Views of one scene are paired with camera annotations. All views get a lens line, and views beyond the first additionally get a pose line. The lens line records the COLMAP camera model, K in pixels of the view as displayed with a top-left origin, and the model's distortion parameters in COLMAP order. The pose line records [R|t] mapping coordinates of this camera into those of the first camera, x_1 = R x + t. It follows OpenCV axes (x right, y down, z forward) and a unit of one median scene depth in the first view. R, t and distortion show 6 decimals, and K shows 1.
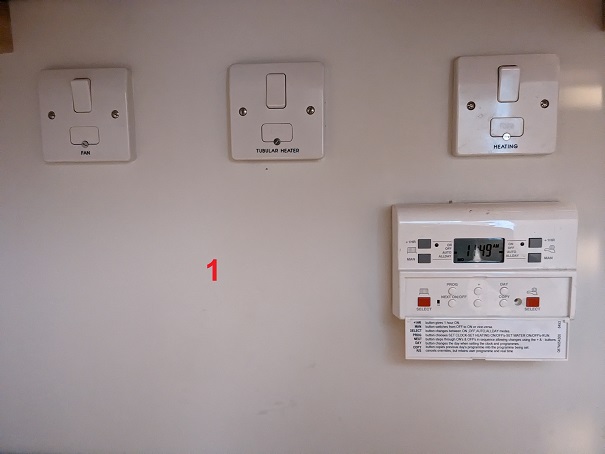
lens RADIAL K [[477.7, 0, 301.6], [0, 477.7, 224.0], [0, 0, 1]] dist [0.010748, -0.009074]
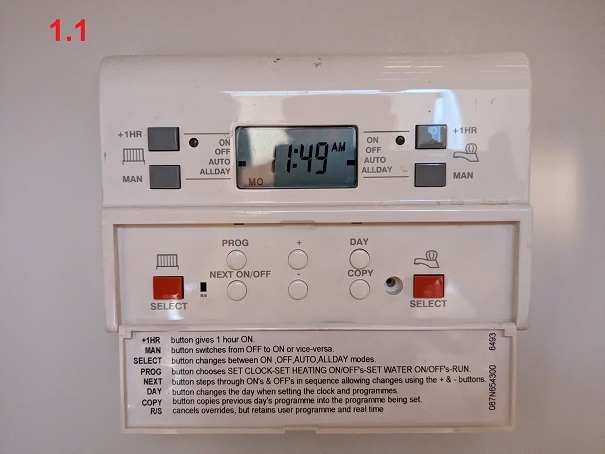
lens RADIAL K [[477.7, 0, 303.3], [0, 477.7, 229.9], [0, 0, 1]] dist [0.010748, -0.009074]
pose [[0.996987, 0.011295, 0.076738, 0.341975], [-0.006742, 0.998215, -0.059341, 0.139109], [-0.077272, 0.058644, 0.995284, 0.595498]]
